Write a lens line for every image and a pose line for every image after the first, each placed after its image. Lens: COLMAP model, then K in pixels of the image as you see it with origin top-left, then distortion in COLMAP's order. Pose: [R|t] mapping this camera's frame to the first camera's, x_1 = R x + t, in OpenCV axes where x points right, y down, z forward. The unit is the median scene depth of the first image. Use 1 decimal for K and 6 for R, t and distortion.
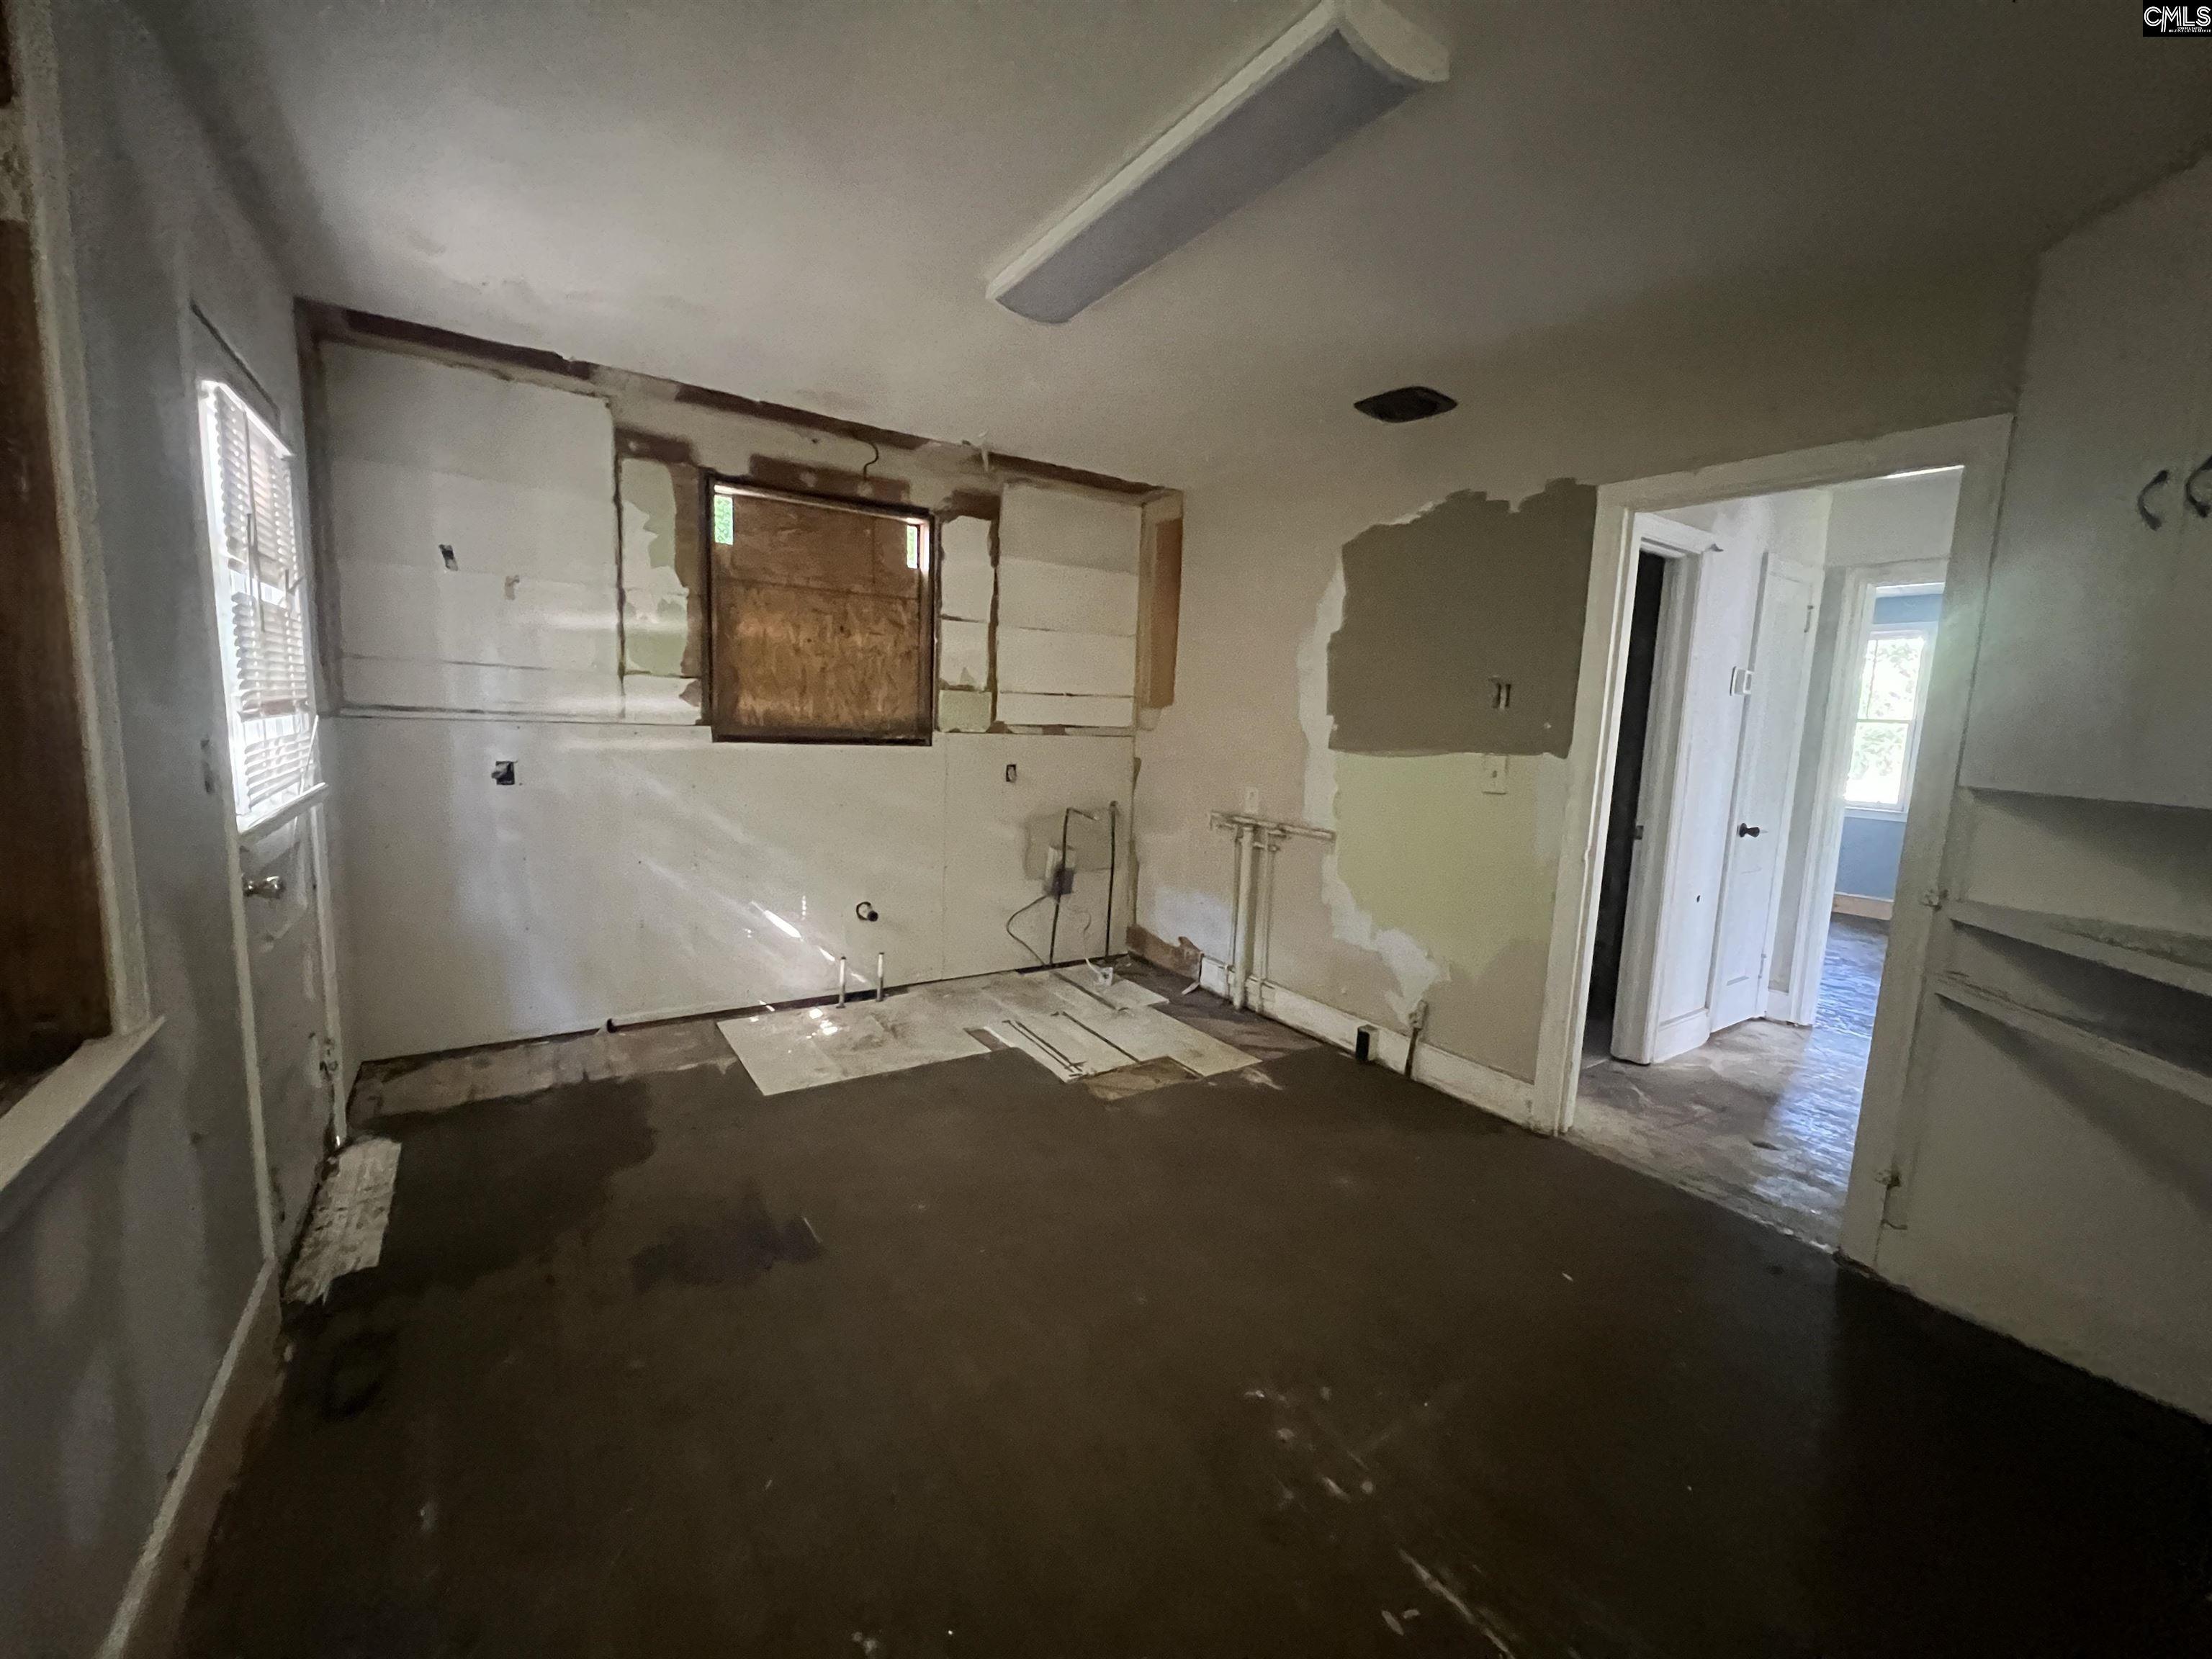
lens RADIAL K [[902.6, 0, 1106.0], [0, 902.6, 829.5], [0, 0, 1]] dist [-0.000195, 0.000359]
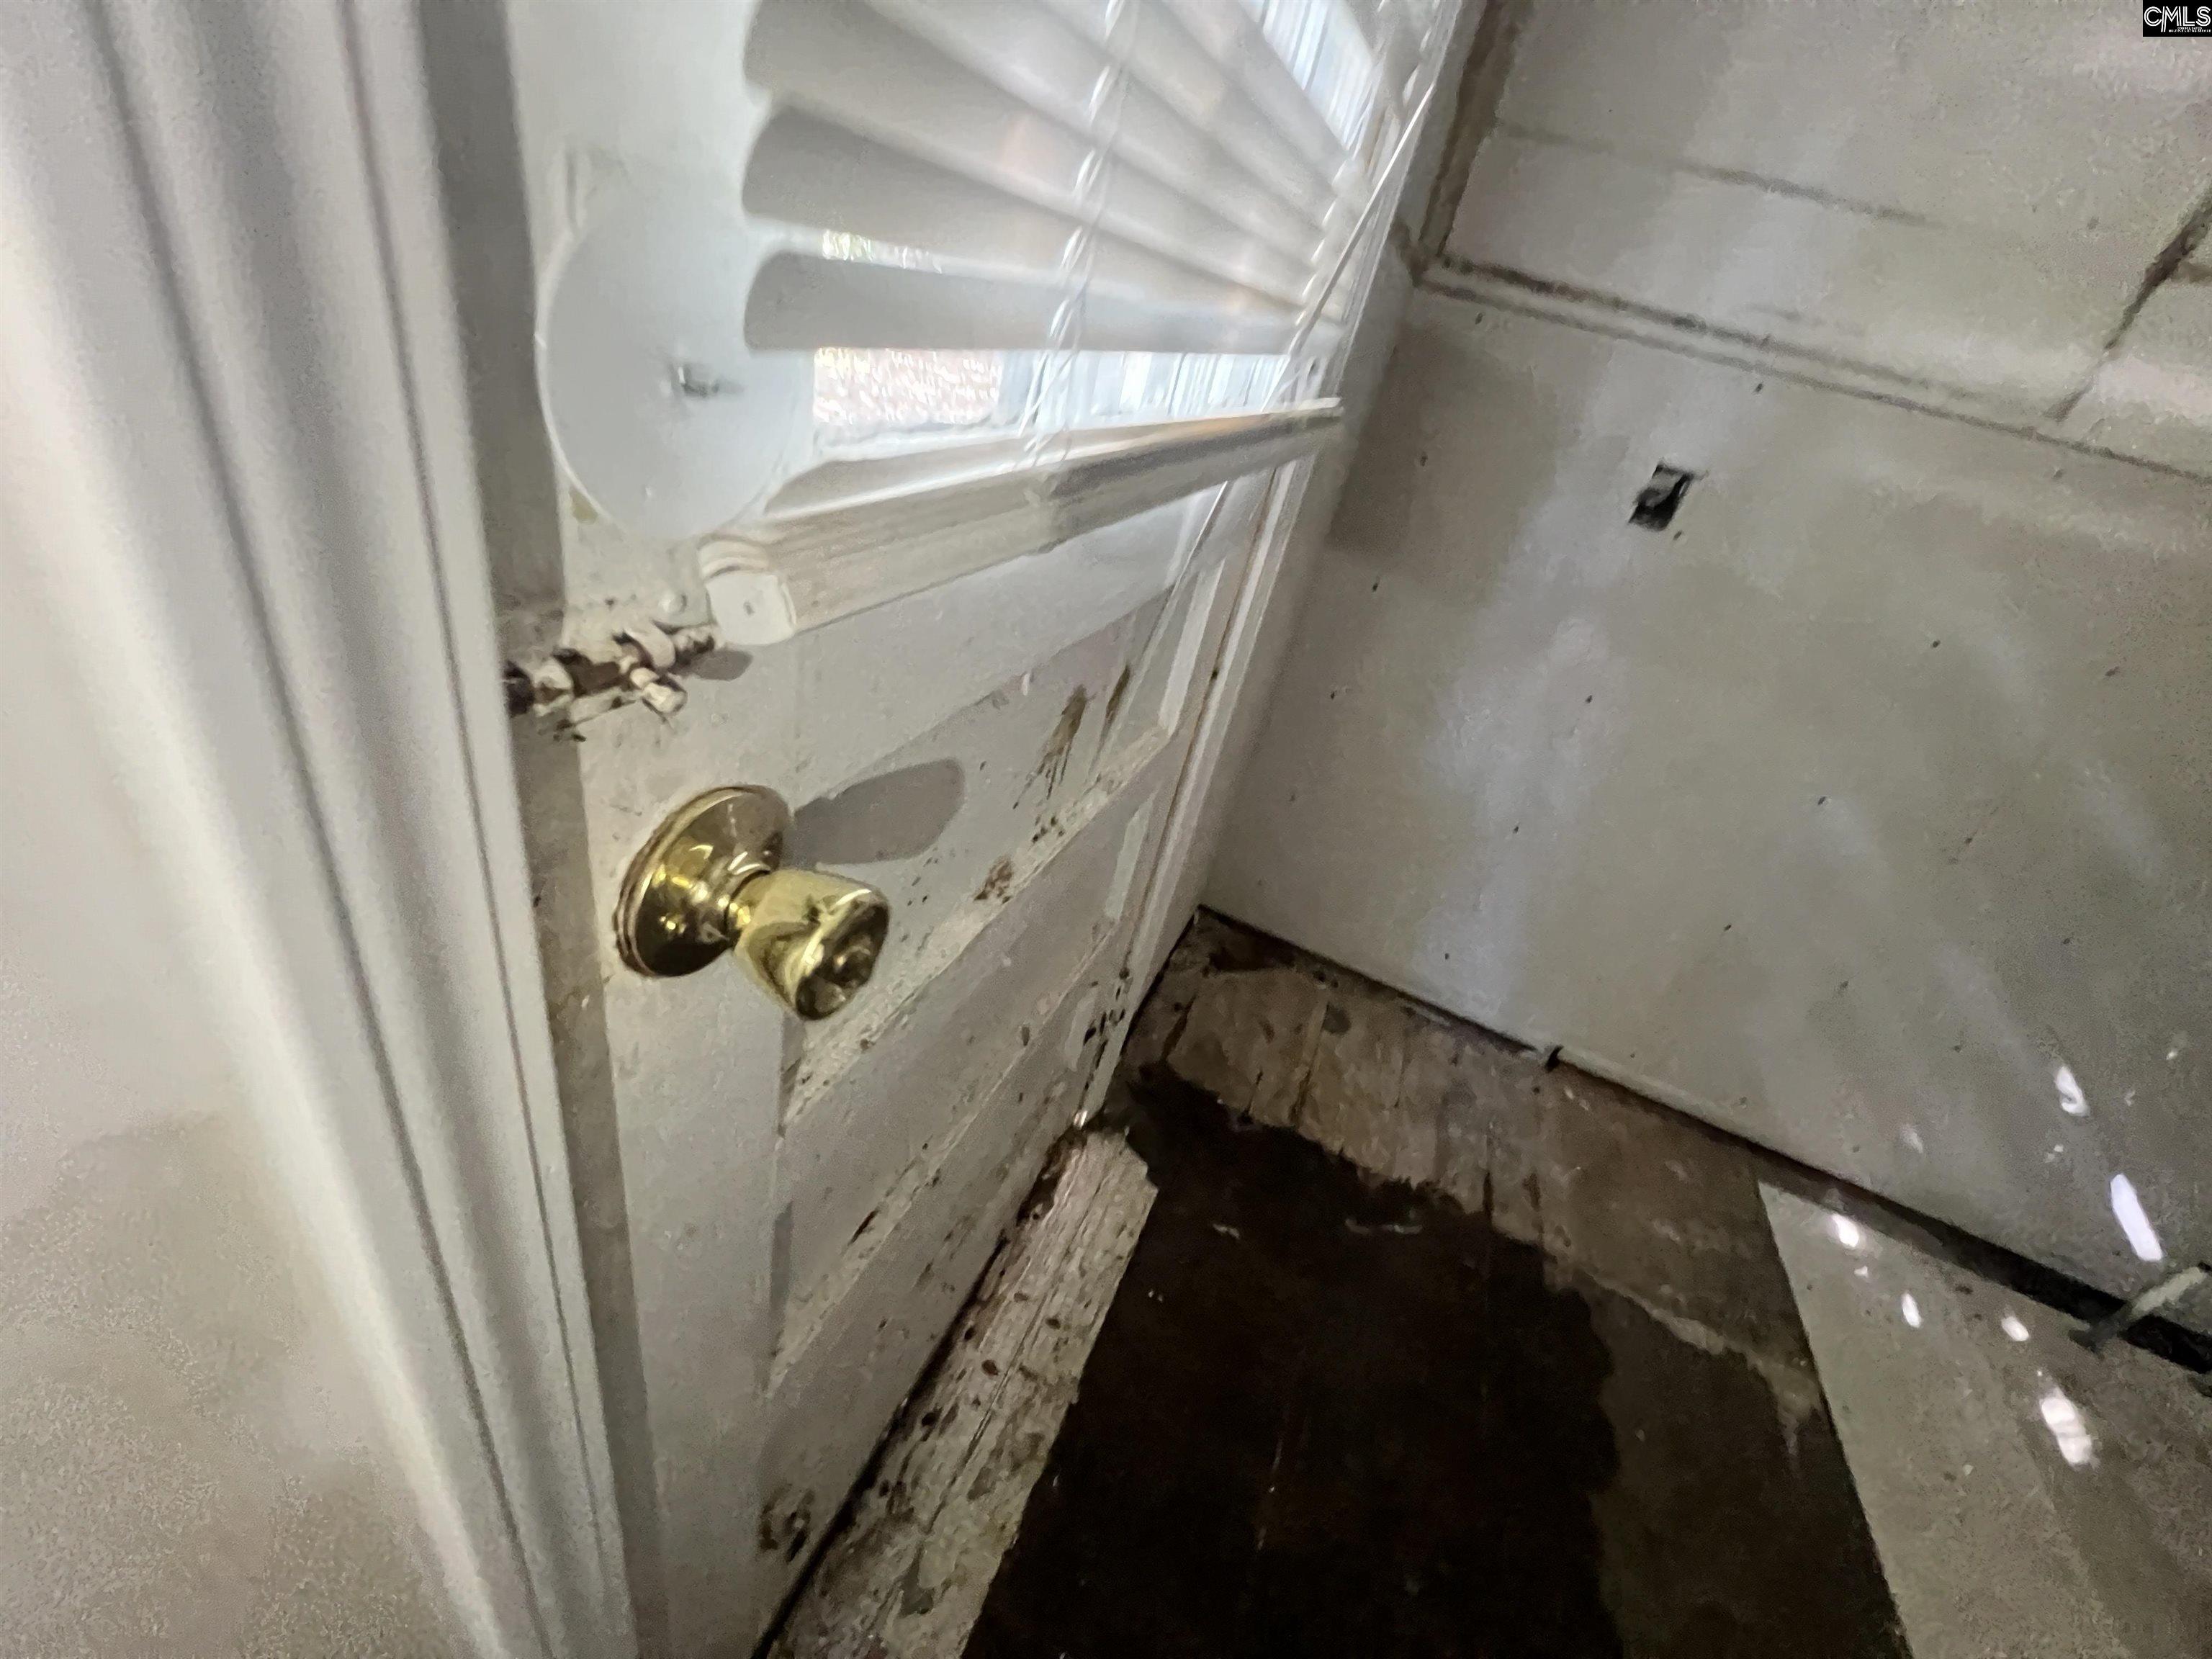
lens RADIAL K [[902.6, 0, 1106.0], [0, 902.6, 829.5], [0, 0, 1]] dist [-0.000195, 0.000359]
pose [[0.557515, 0.499494, -0.663085, -0.465754], [-0.308594, 0.866196, 0.393032, -0.014340], [0.770679, -0.014497, 0.637058, 0.545588]]
